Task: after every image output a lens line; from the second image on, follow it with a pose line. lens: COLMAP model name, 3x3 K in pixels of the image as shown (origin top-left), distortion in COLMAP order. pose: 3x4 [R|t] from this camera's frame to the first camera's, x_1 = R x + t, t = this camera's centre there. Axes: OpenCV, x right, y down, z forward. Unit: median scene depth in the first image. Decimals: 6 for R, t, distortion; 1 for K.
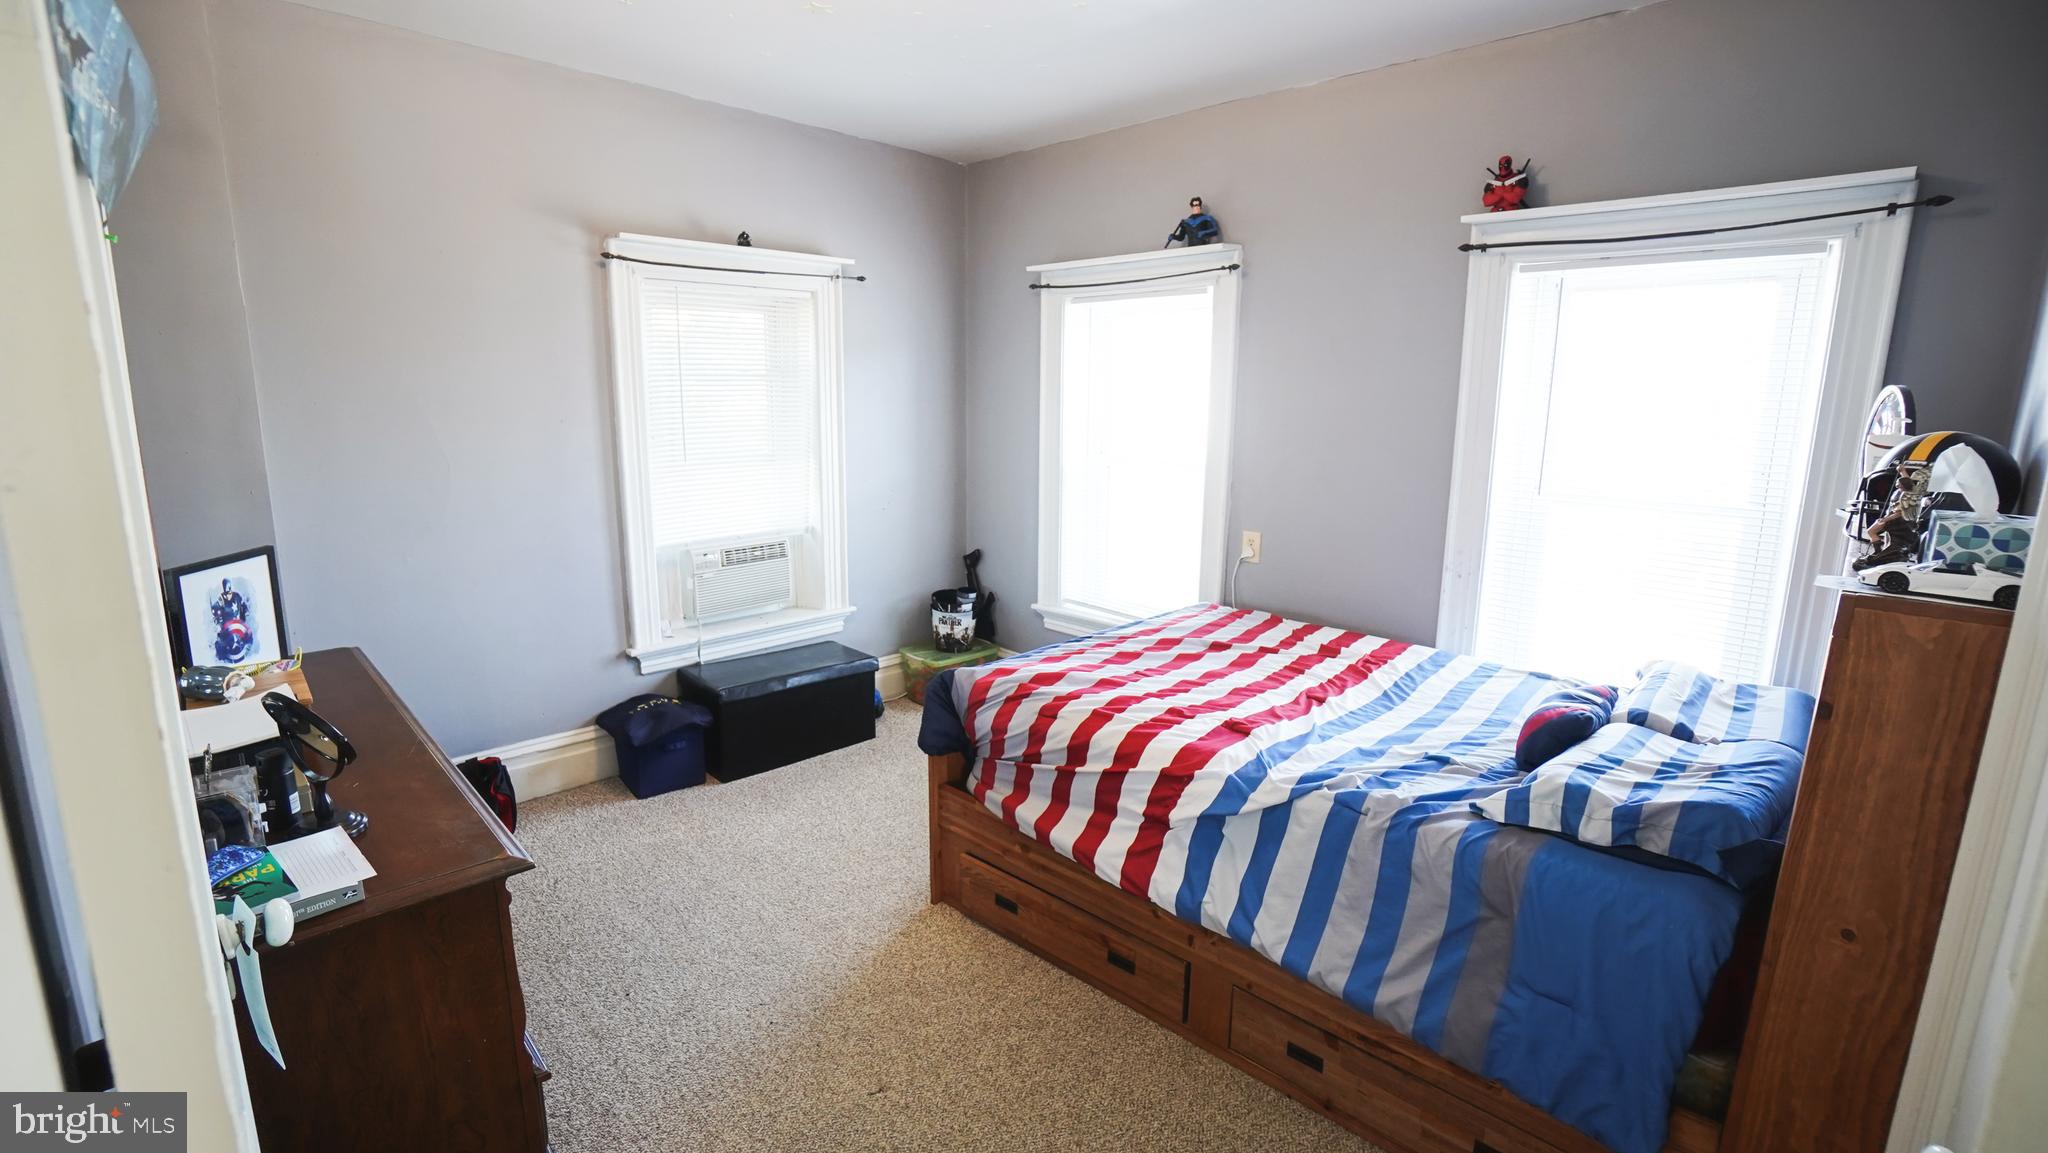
lens RADIAL K [[924.3, 0, 1017.1], [0, 924.3, 577.2], [0, 0, 1]] dist [-0.022082, 0.004022]
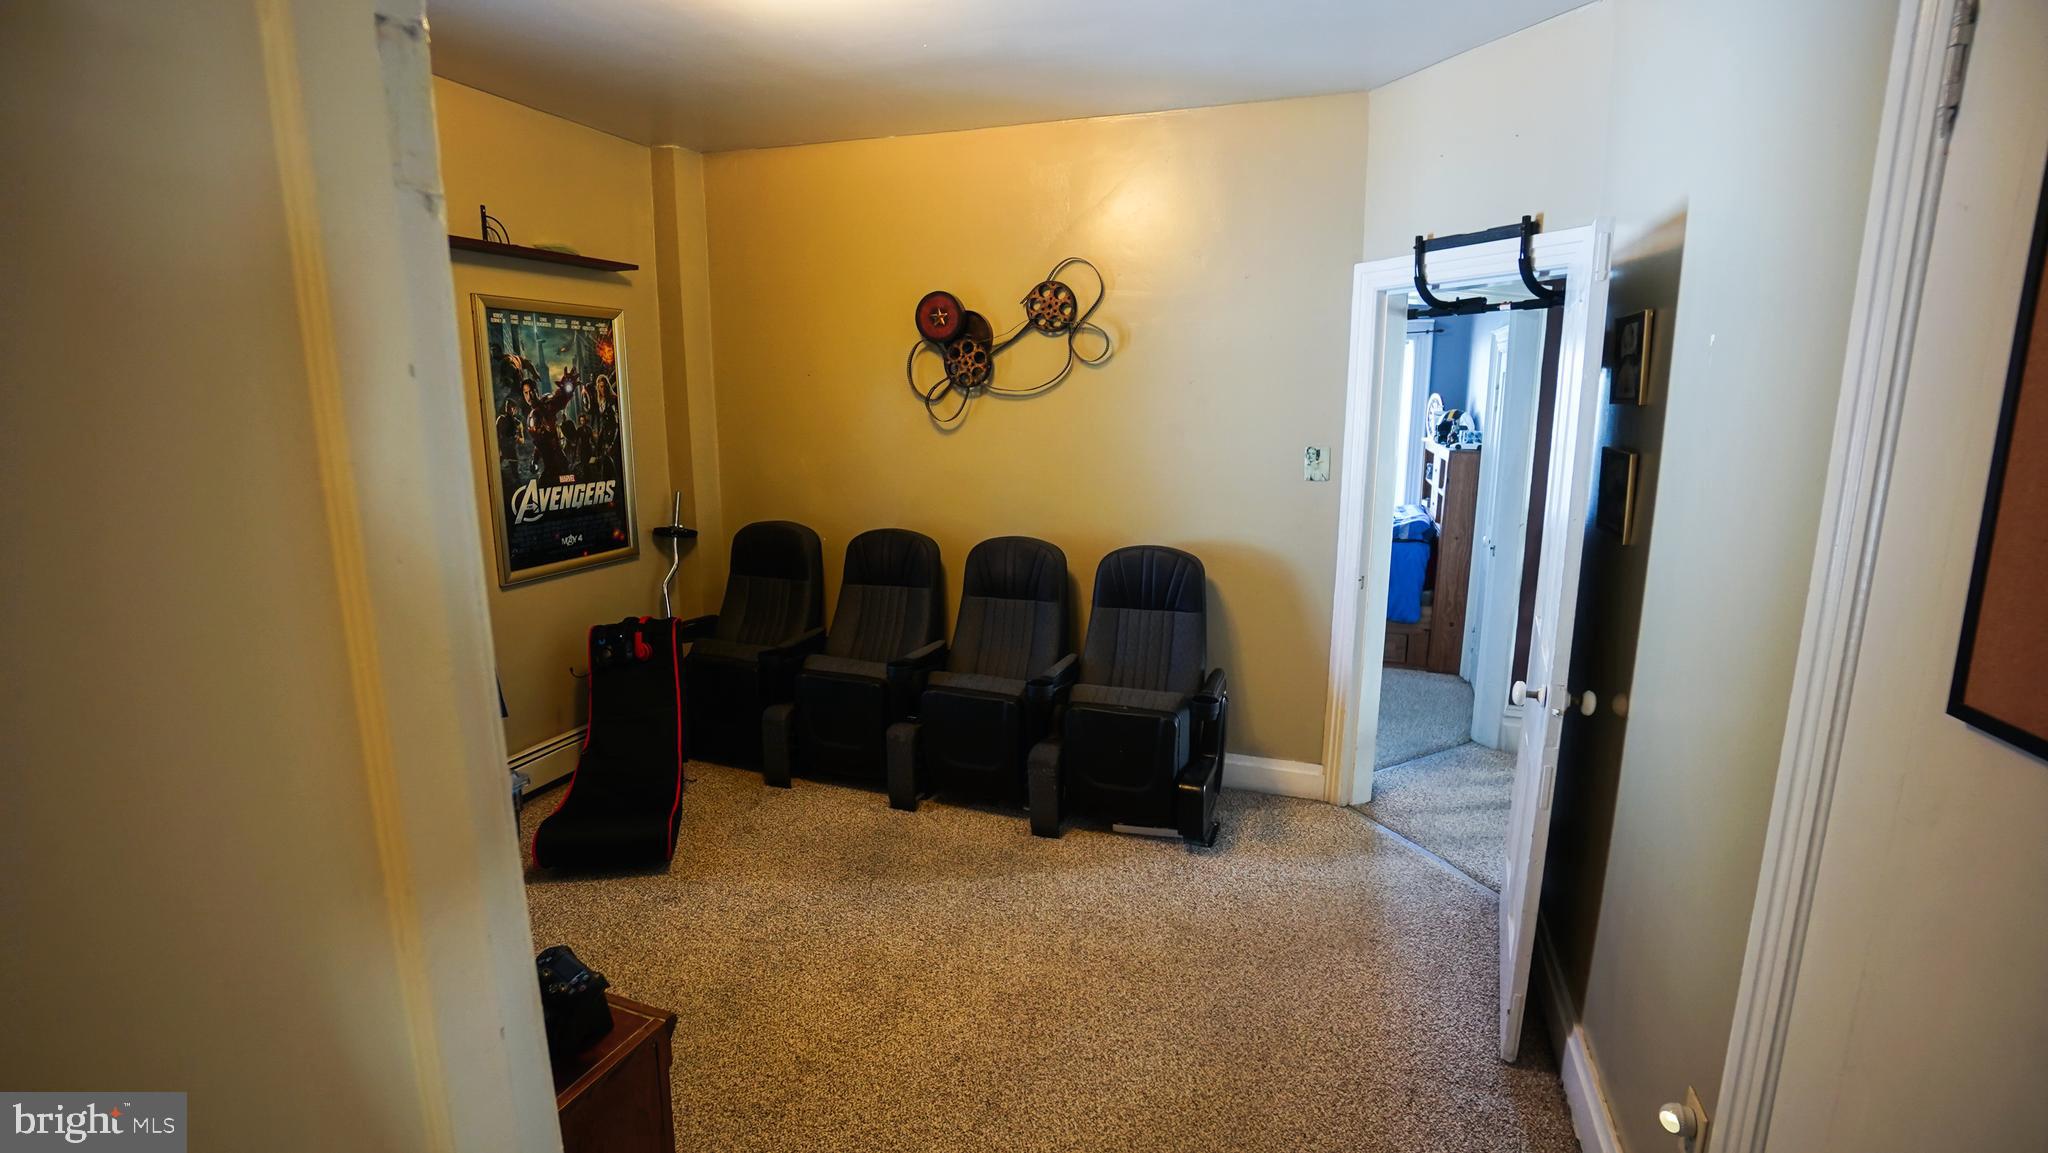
lens RADIAL K [[924.3, 0, 1028.2], [0, 924.3, 572.9], [0, 0, 1]] dist [-0.022082, 0.004022]
pose [[0.911938, -0.096014, 0.398937, -2.087277], [0.099428, 0.994970, 0.012180, 0.275068], [-0.398099, 0.028559, 0.916898, -1.671633]]
